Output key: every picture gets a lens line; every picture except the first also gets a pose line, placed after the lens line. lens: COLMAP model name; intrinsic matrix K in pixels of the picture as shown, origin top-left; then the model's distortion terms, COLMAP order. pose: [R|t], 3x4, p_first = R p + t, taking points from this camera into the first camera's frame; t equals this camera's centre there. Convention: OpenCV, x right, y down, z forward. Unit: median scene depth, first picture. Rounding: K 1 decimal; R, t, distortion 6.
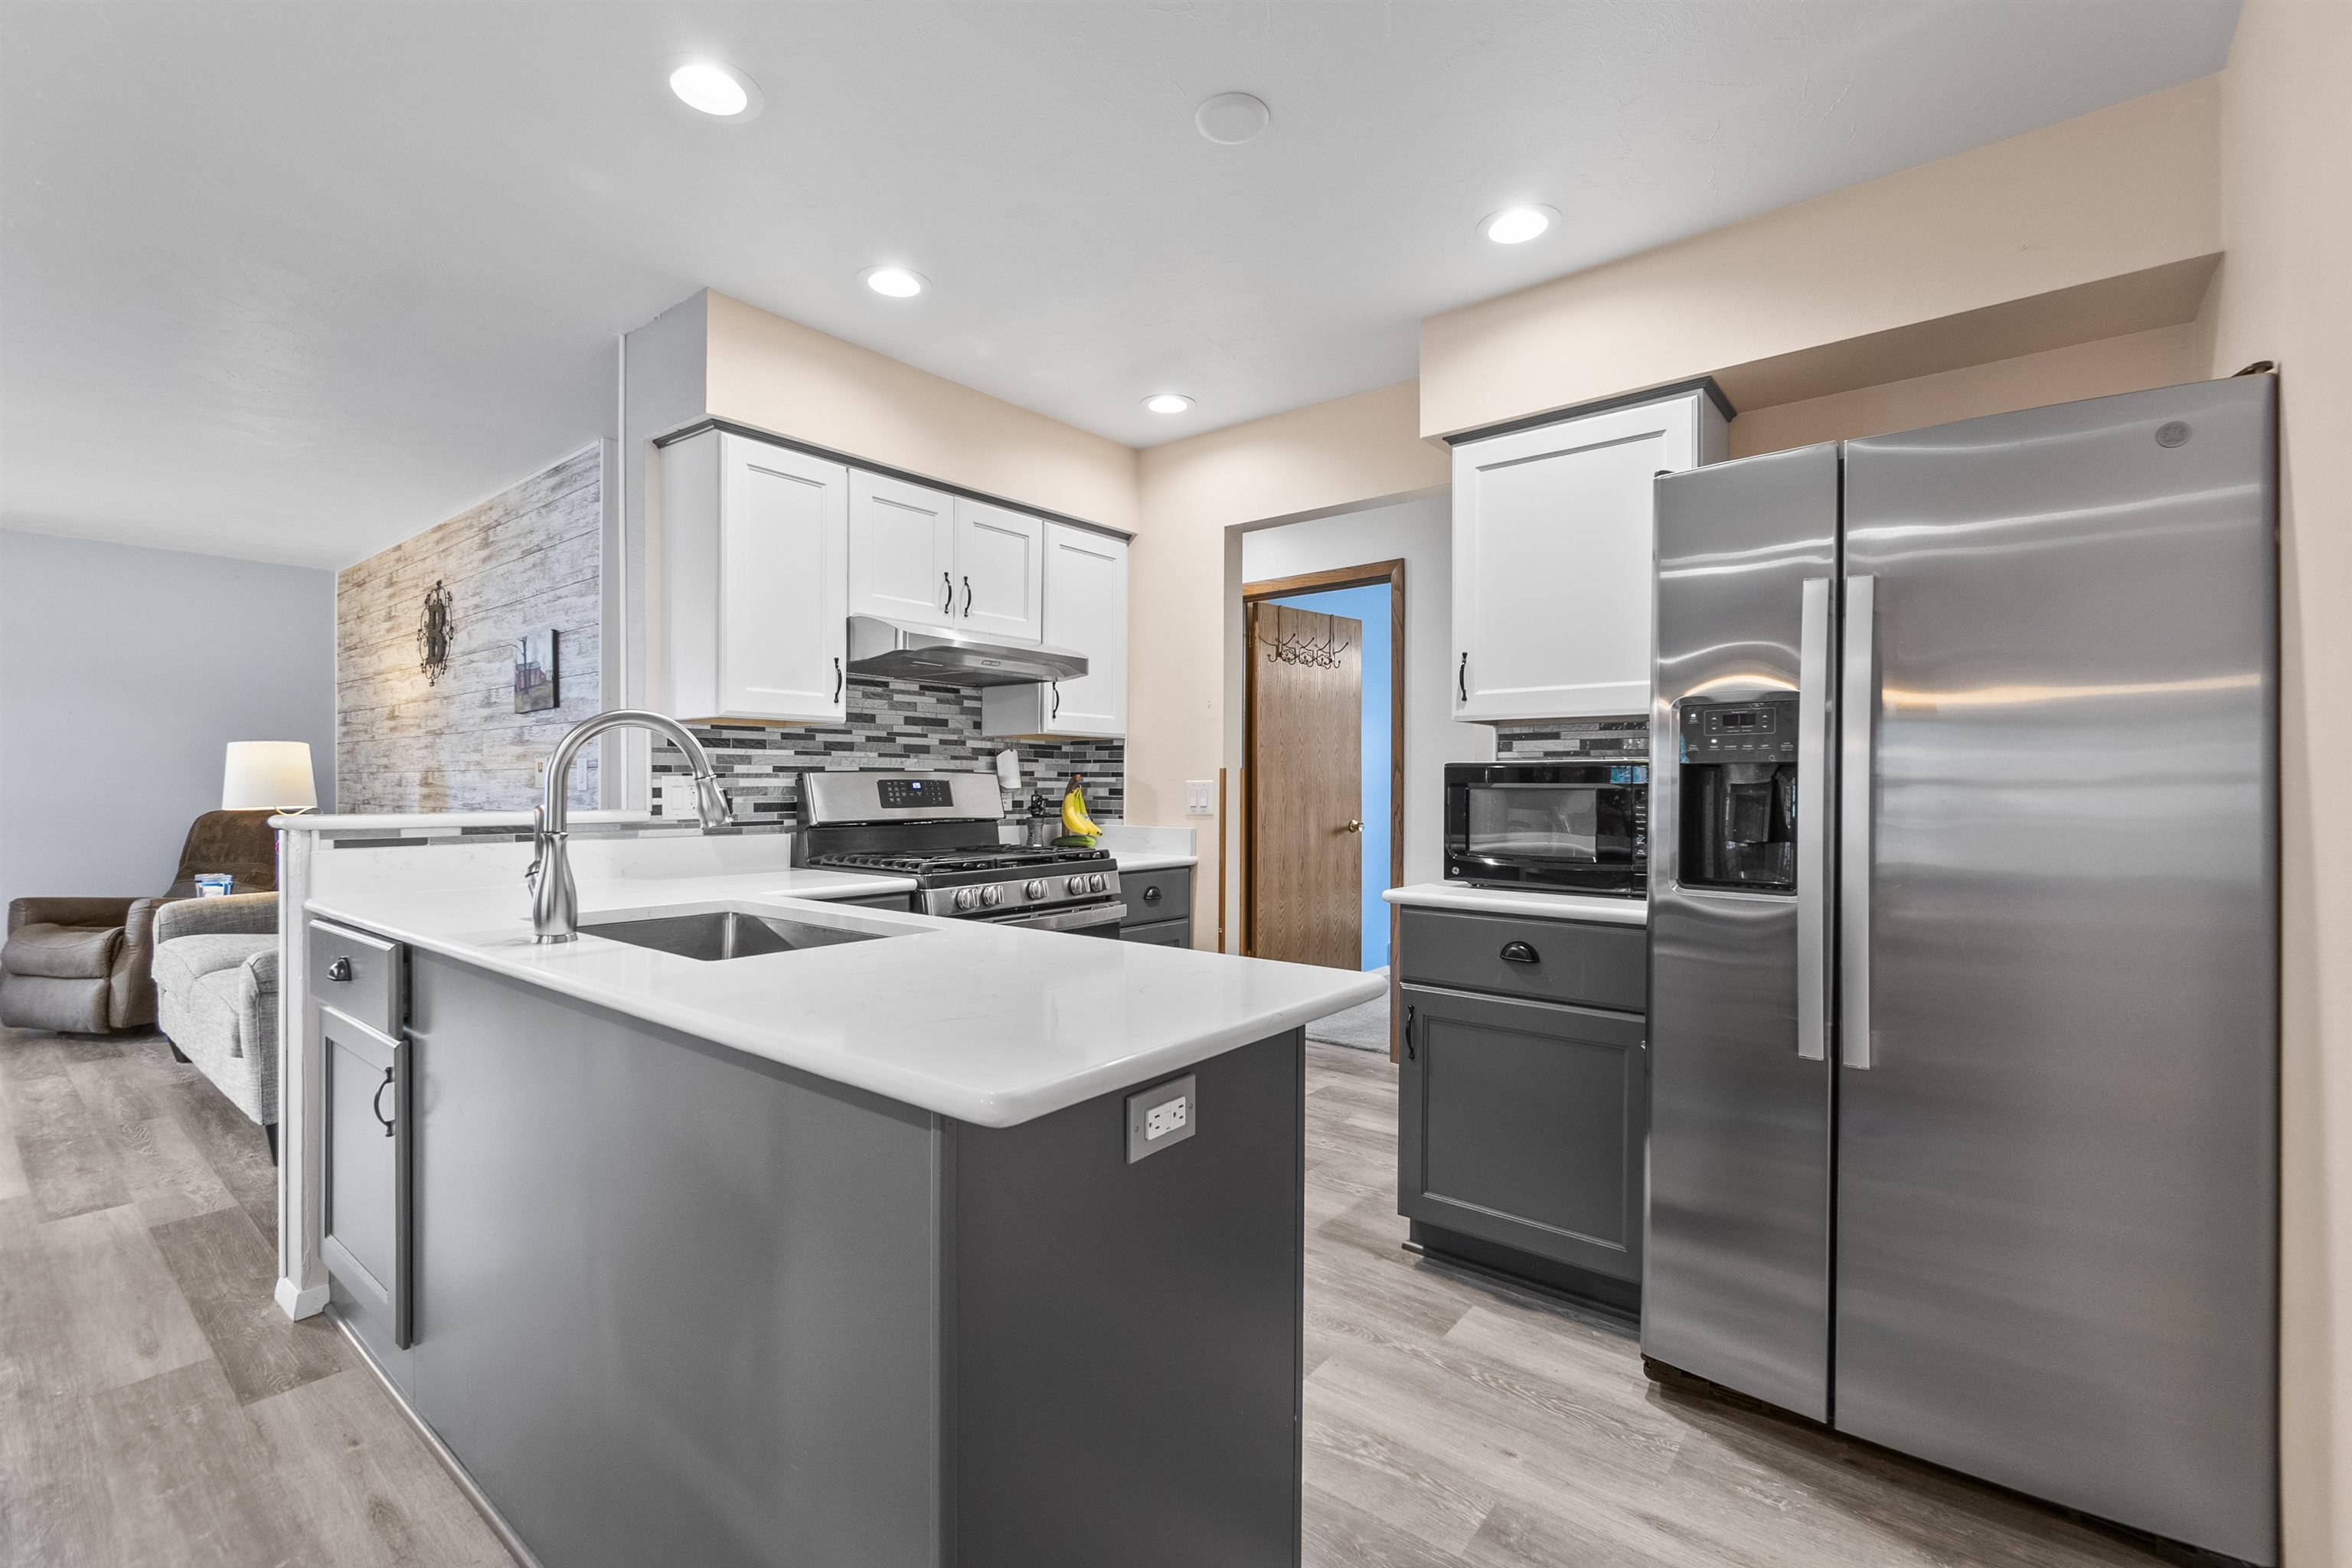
lens RADIAL K [[1010.9, 0, 1167.0], [0, 1010.9, 785.5], [0, 0, 1]] dist [-0.008775, 0.001535]
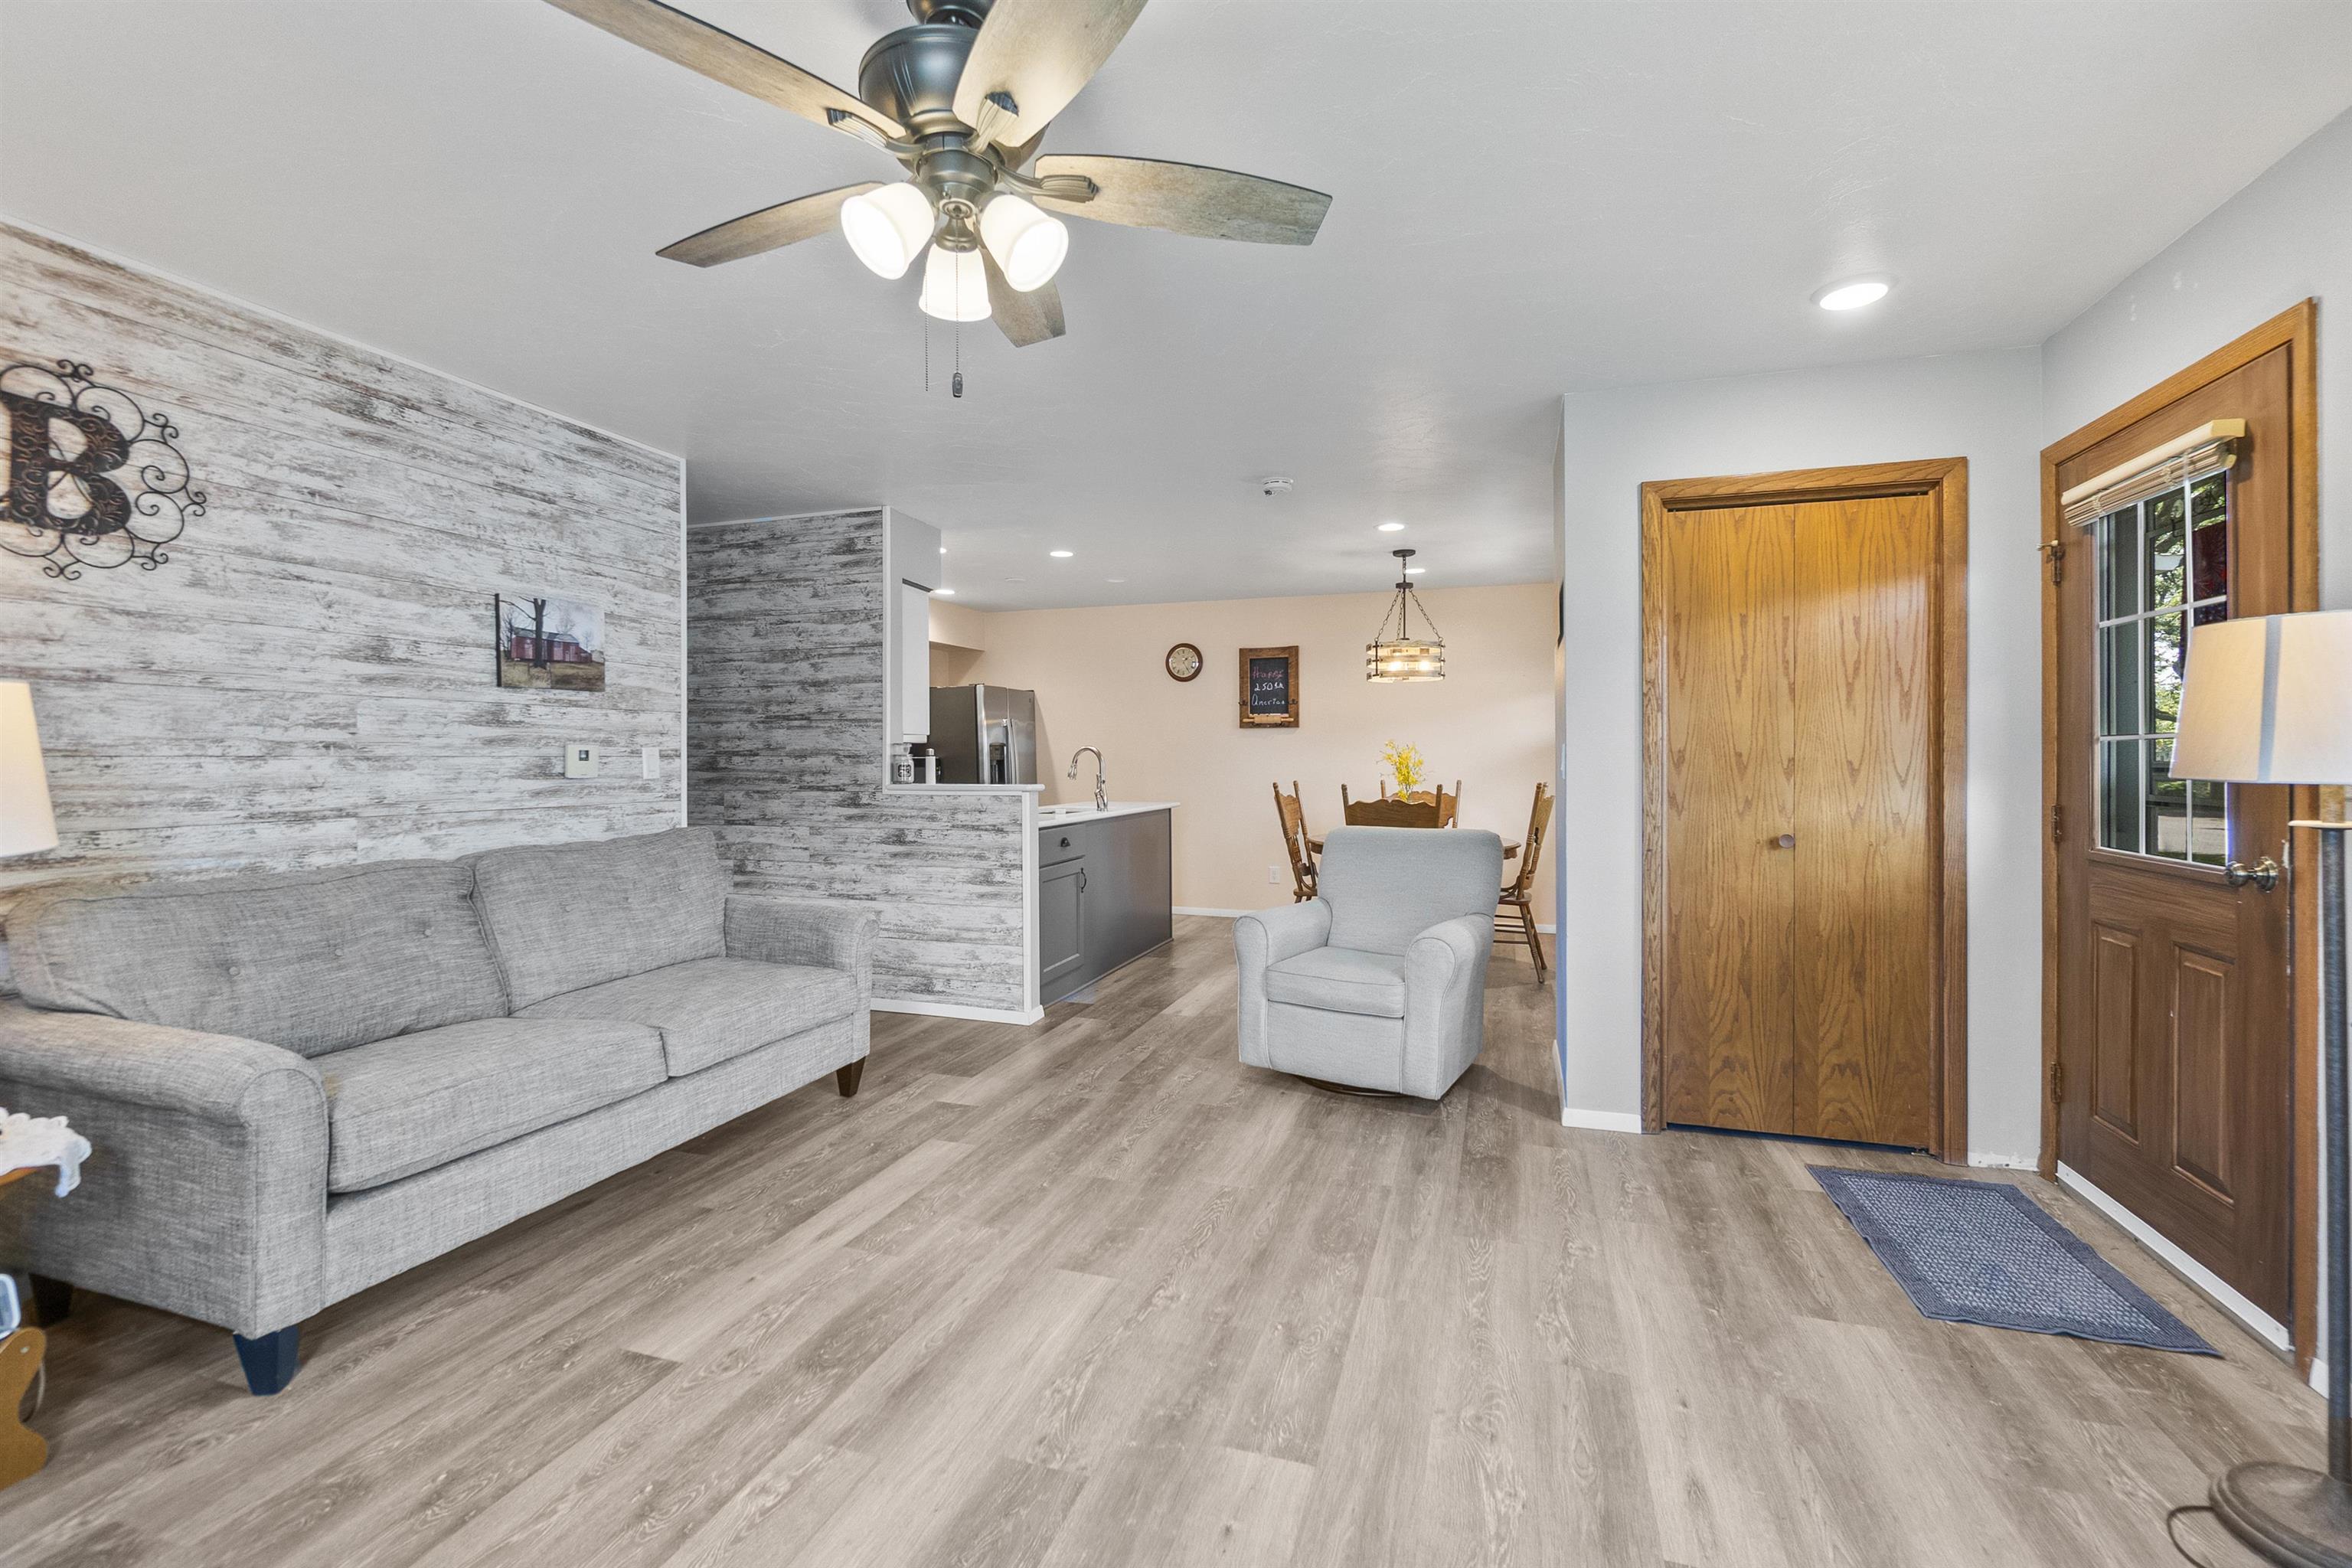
lens RADIAL K [[1010.9, 0, 1177.2], [0, 1010.9, 756.2], [0, 0, 1]] dist [-0.008775, 0.001535]
pose [[-0.356100, 0.001153, 0.934447, -1.939936], [0.003163, 0.999995, -0.000028, -0.018026], [-0.934442, 0.002946, -0.356102, 0.966502]]
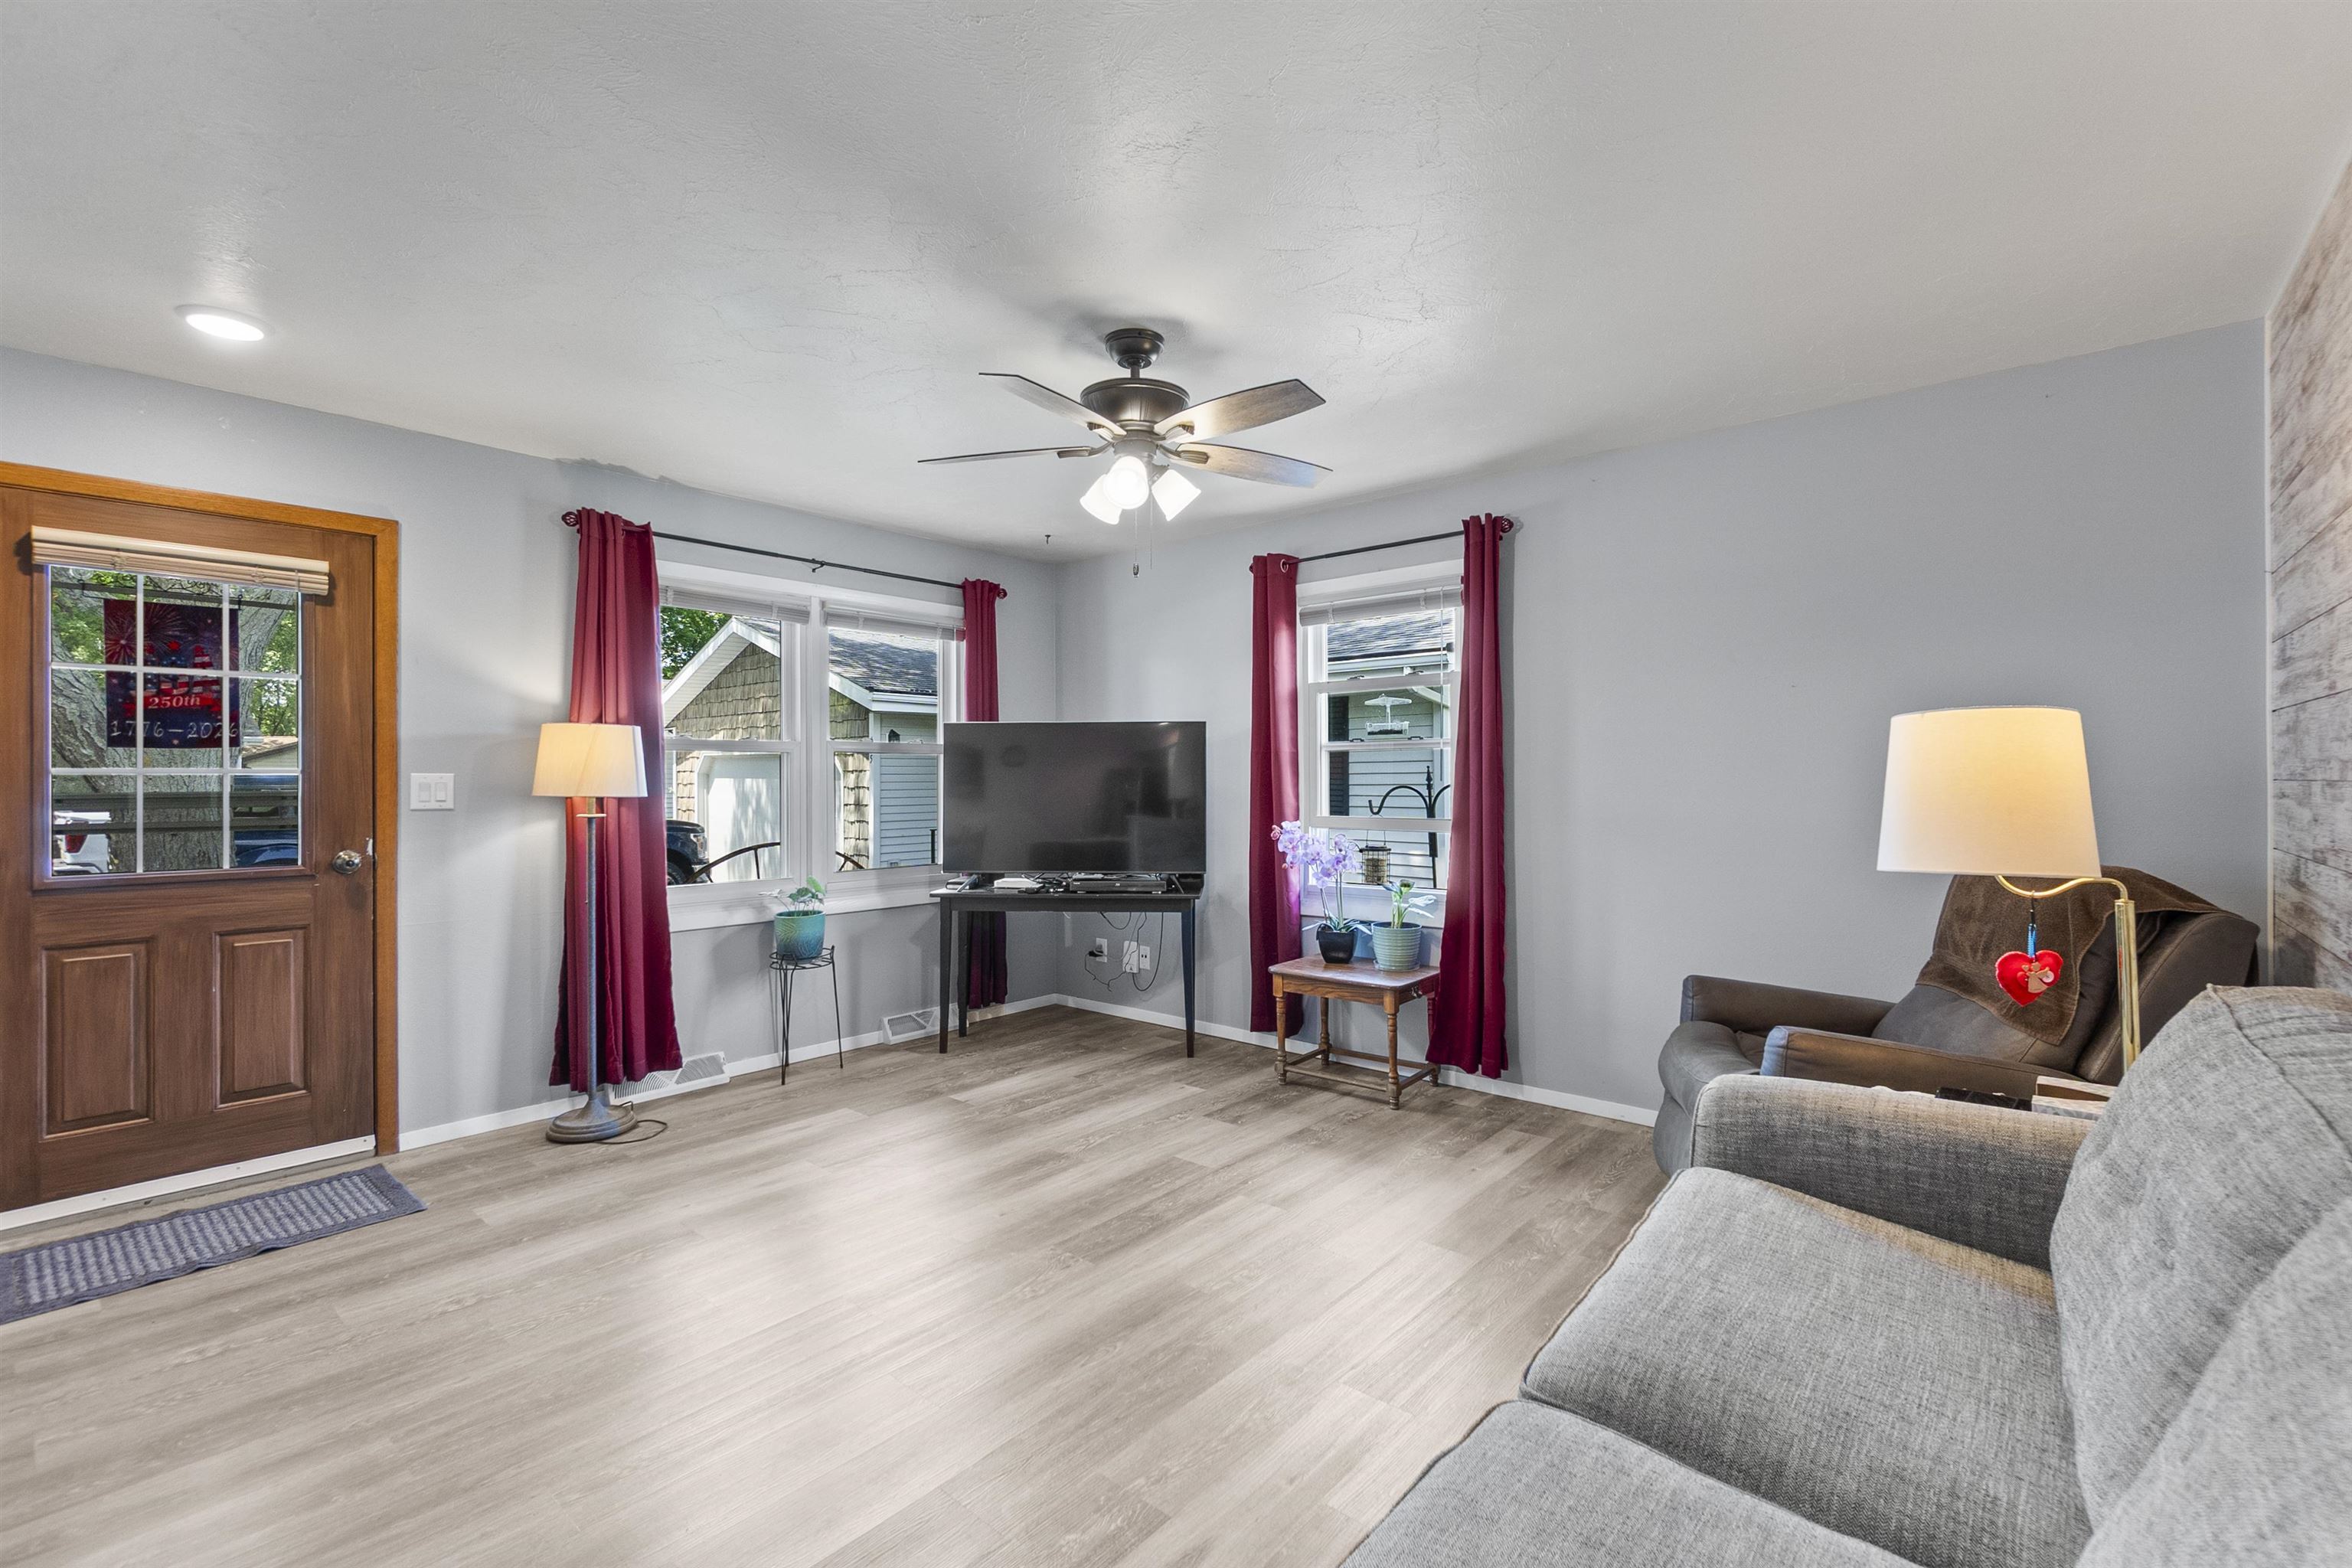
lens RADIAL K [[1010.9, 0, 1173.3], [0, 1010.9, 789.2], [0, 0, 1]] dist [-0.008775, 0.001535]
pose [[-0.037644, 0.012091, -0.999218, -0.660143], [-0.000238, 0.999927, 0.012109, -0.023572], [0.999291, 0.000693, -0.037639, 0.952946]]
